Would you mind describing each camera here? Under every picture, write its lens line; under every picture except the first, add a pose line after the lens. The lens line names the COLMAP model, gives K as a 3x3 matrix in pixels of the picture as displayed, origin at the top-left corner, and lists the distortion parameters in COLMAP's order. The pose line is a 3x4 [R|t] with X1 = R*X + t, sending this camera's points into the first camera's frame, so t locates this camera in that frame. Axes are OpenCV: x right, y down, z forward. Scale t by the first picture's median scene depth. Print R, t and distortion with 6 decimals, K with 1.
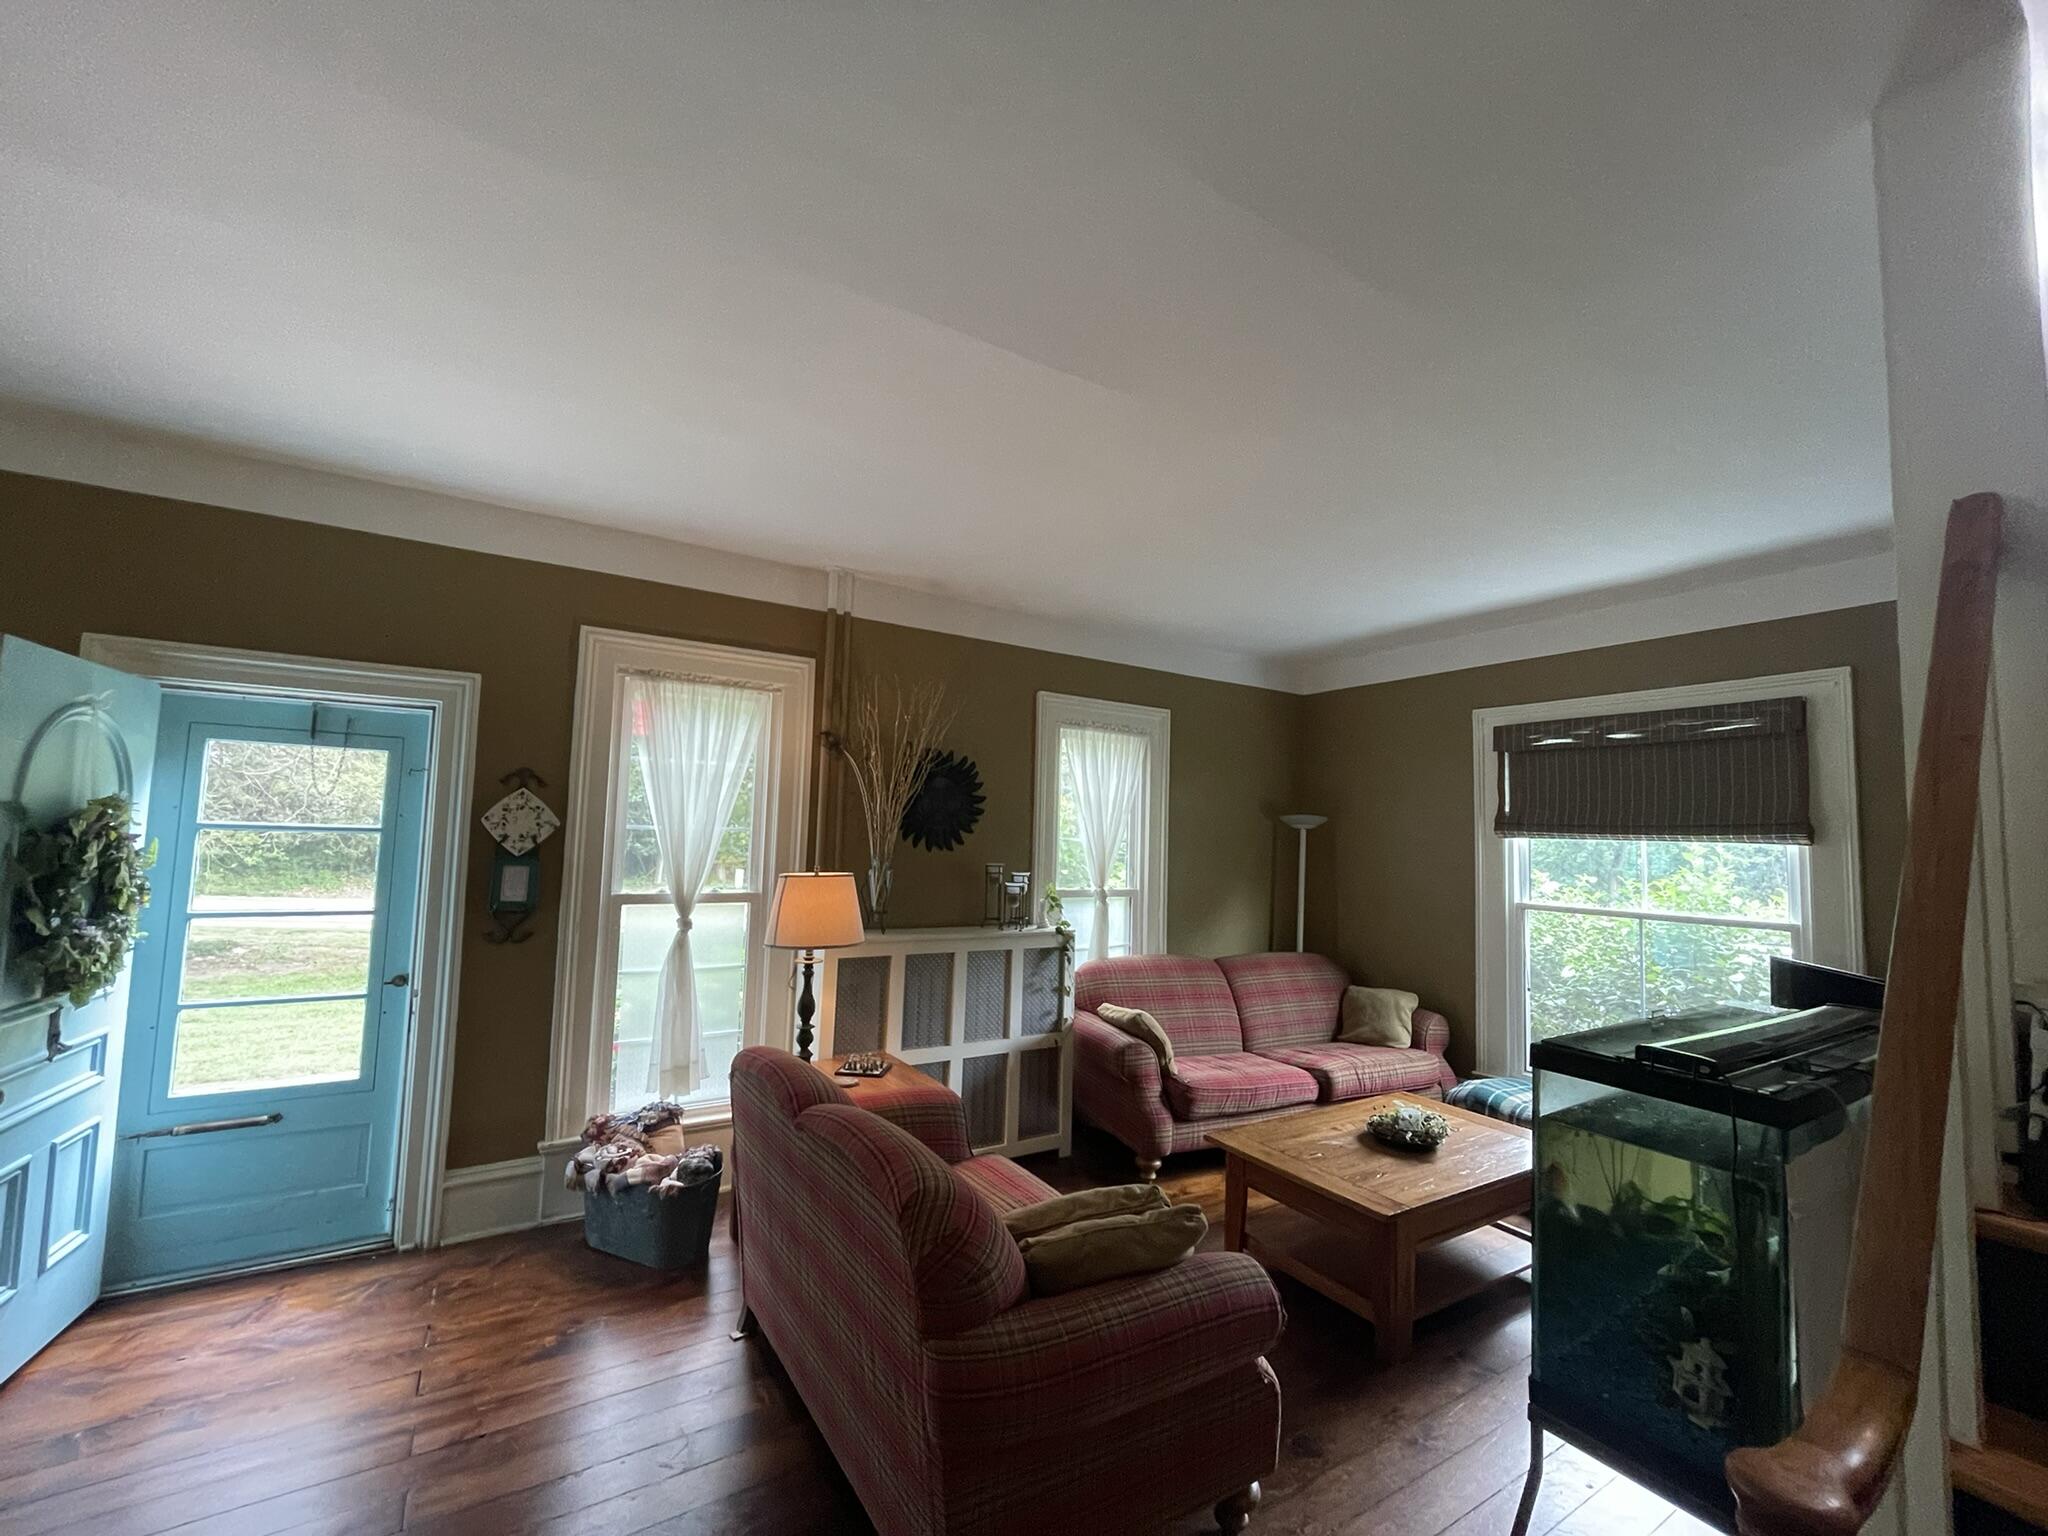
lens RADIAL K [[834.4, 0, 1023.3], [0, 834.4, 772.8], [0, 0, 1]] dist [-0.006539, 0.000338]
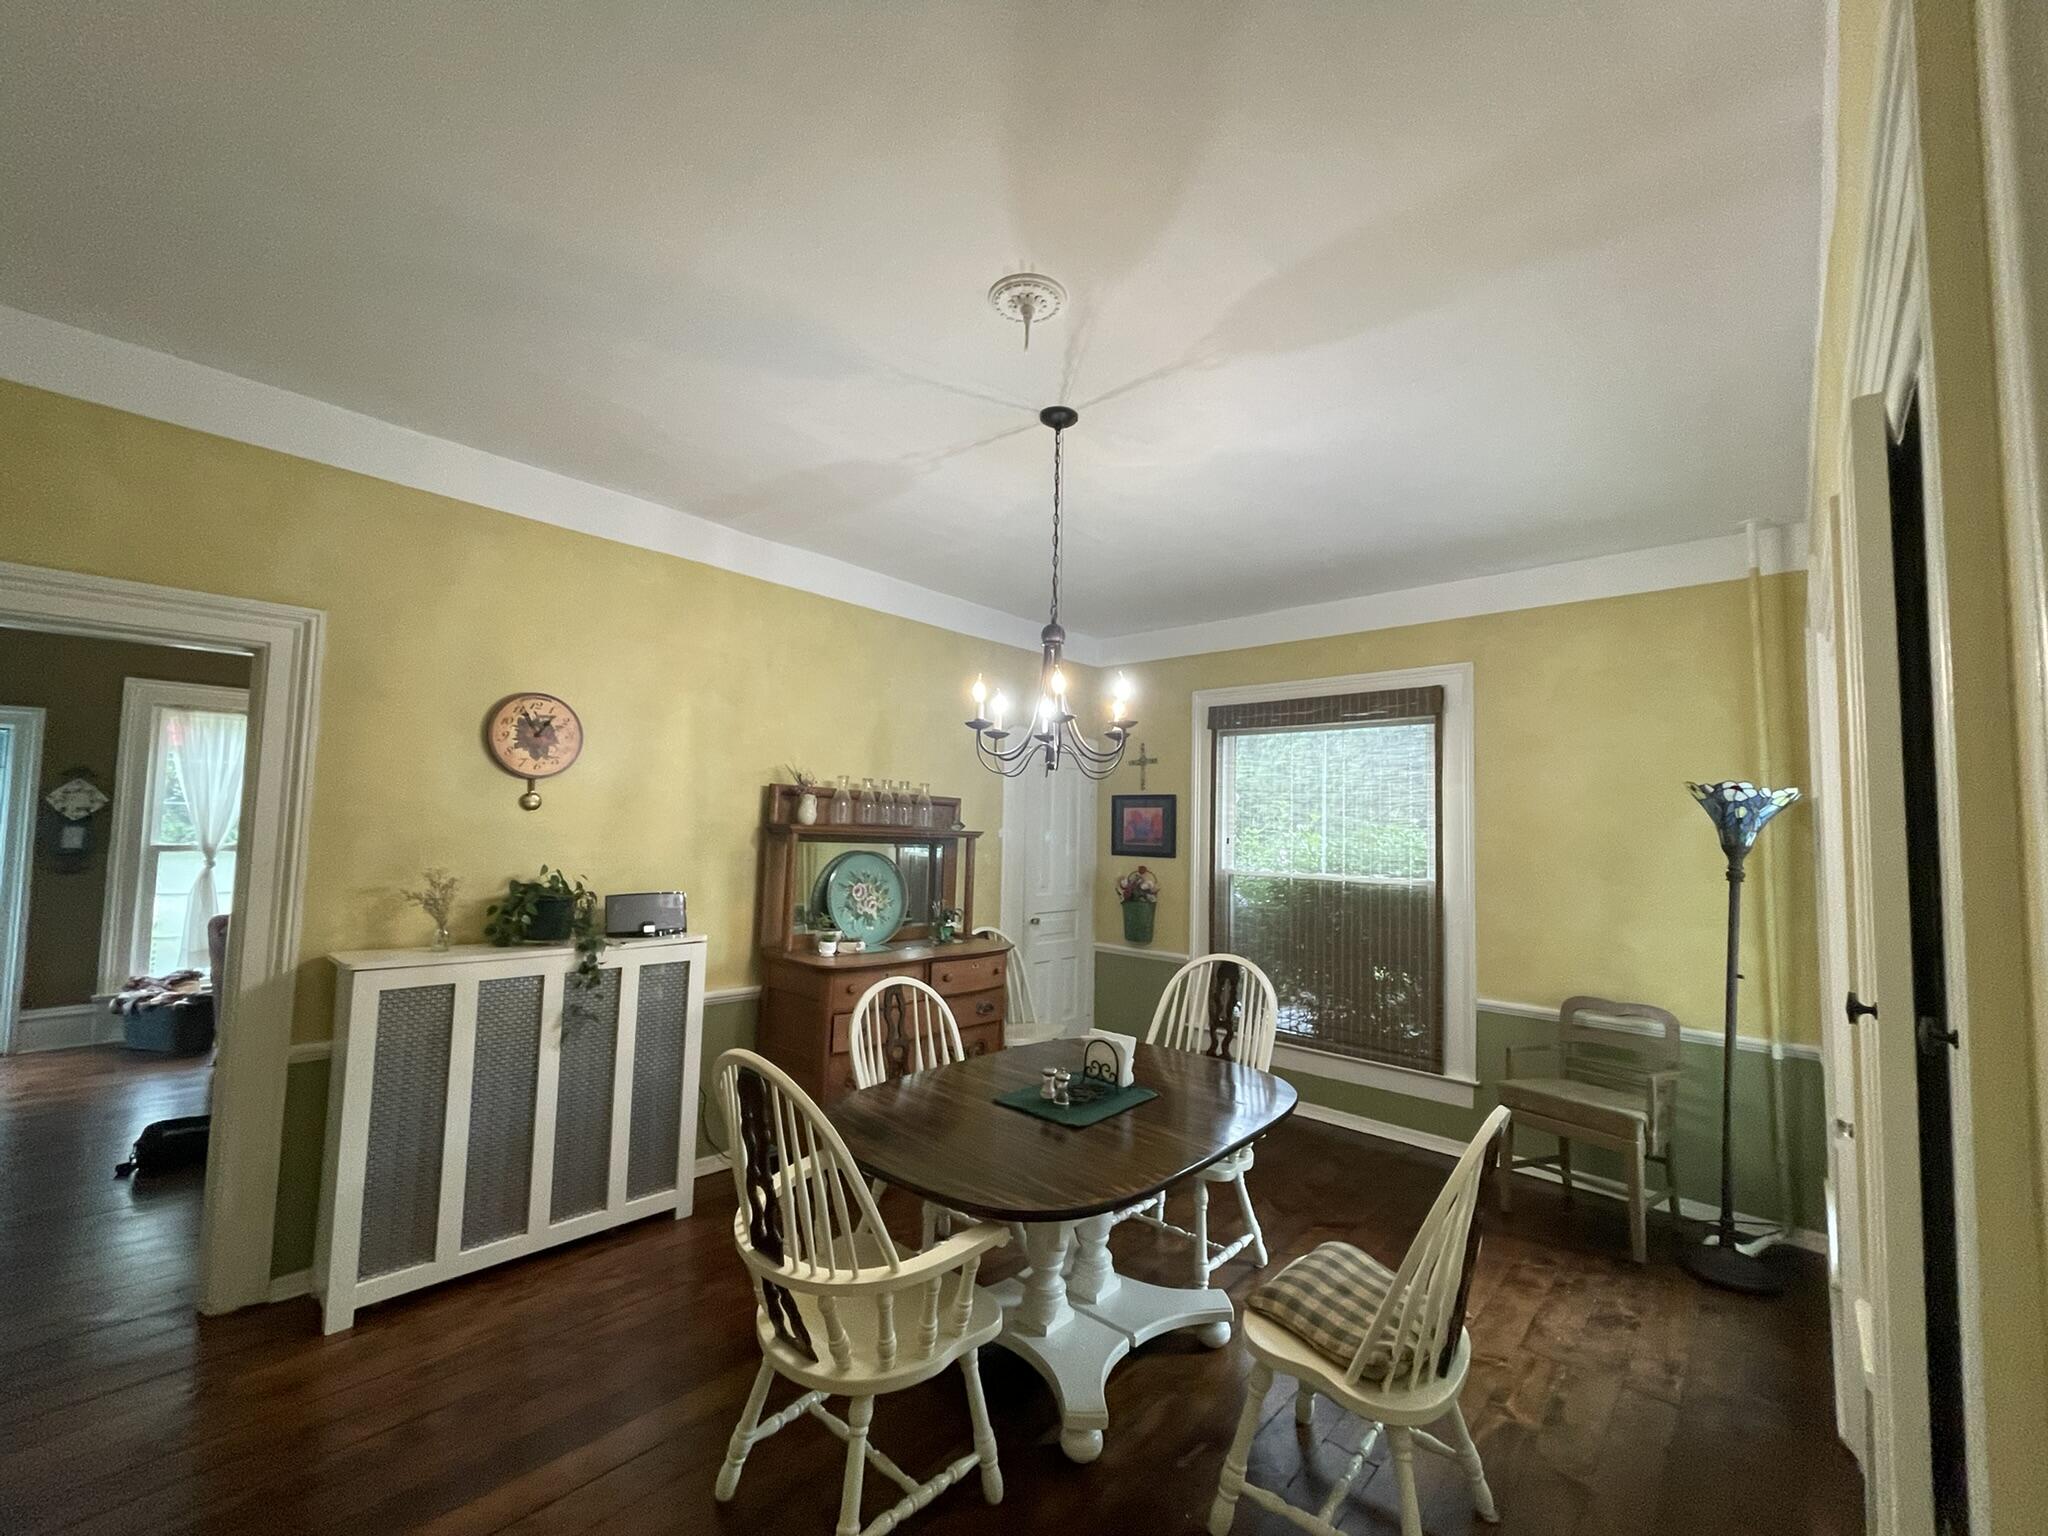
lens RADIAL K [[834.4, 0, 1029.7], [0, 834.4, 767.7], [0, 0, 1]] dist [-0.006539, 0.000338]
pose [[0.959860, 0.024618, 0.279397, 0.723247], [-0.035095, 0.998854, 0.032557, -0.120439], [-0.278275, -0.041056, 0.959624, -1.058236]]
